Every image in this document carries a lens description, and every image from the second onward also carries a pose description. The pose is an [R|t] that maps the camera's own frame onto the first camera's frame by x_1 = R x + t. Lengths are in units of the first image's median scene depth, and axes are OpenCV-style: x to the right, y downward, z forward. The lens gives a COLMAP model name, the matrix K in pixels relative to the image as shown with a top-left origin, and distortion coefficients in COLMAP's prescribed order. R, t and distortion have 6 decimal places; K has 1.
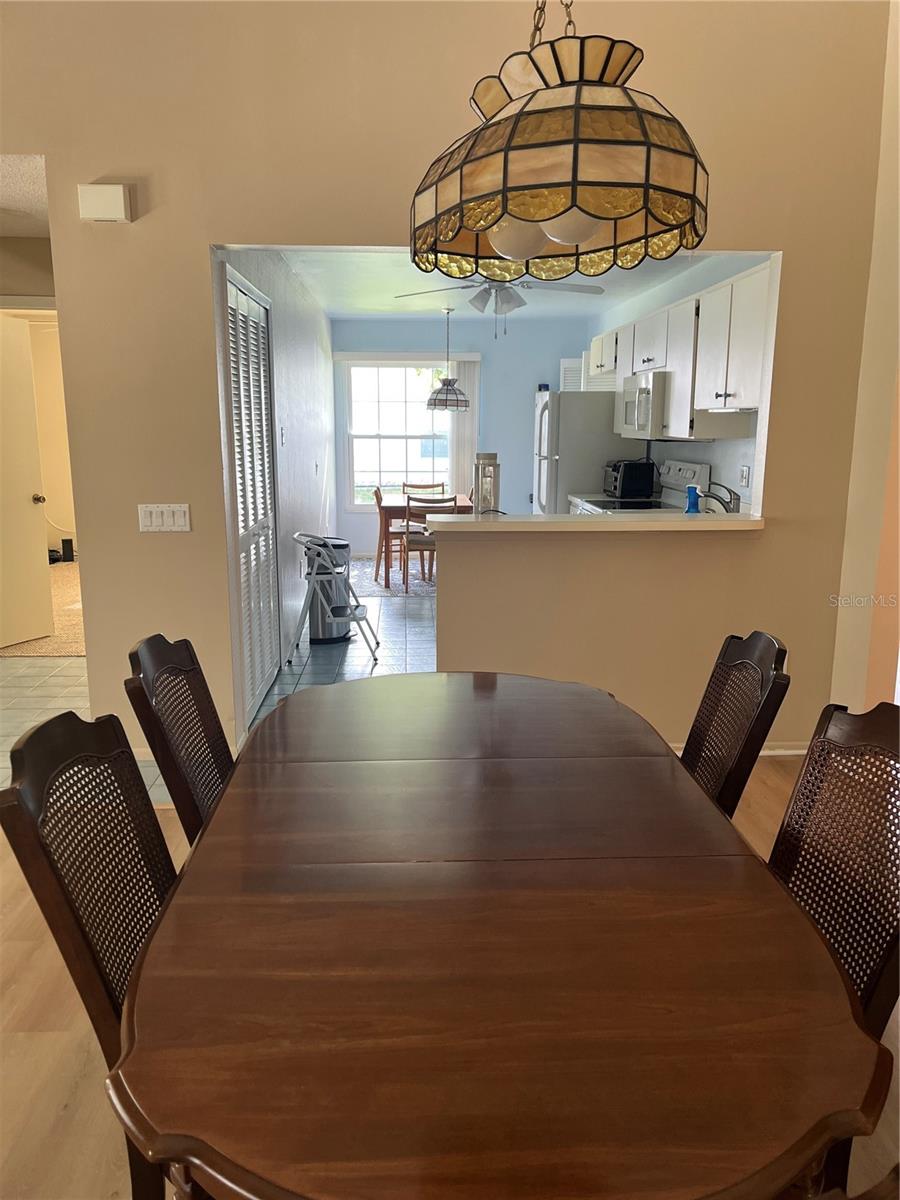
lens RADIAL K [[909.6, 0, 449.4], [0, 909.6, 603.5], [0, 0, 1]] dist [0.022140, -0.005191]
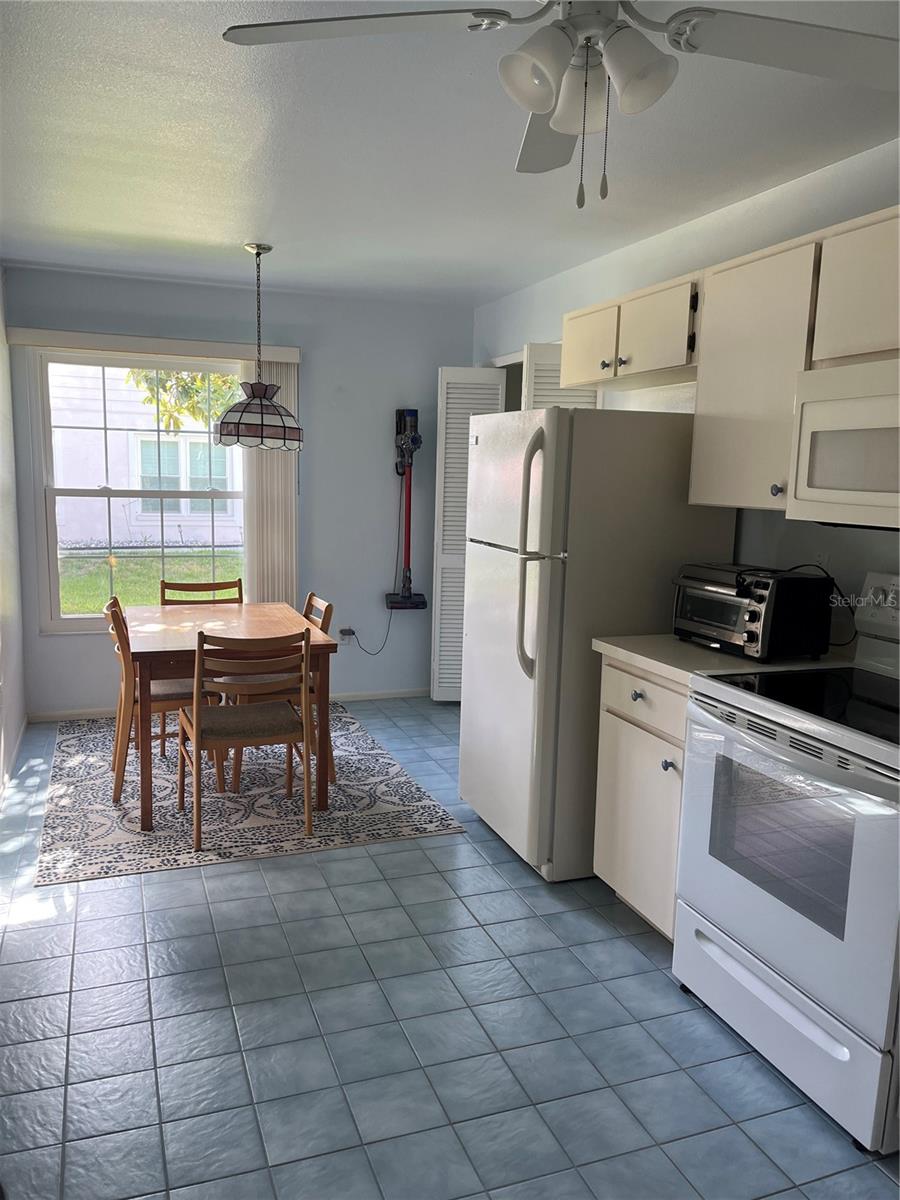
lens RADIAL K [[909.6, 0, 450.8], [0, 909.6, 607.9], [0, 0, 1]] dist [0.022140, -0.005191]
pose [[0.951871, -0.025668, 0.305422, -0.059299], [0.039166, 0.998504, -0.038149, -0.101285], [-0.303986, 0.048275, 0.951453, 0.501734]]
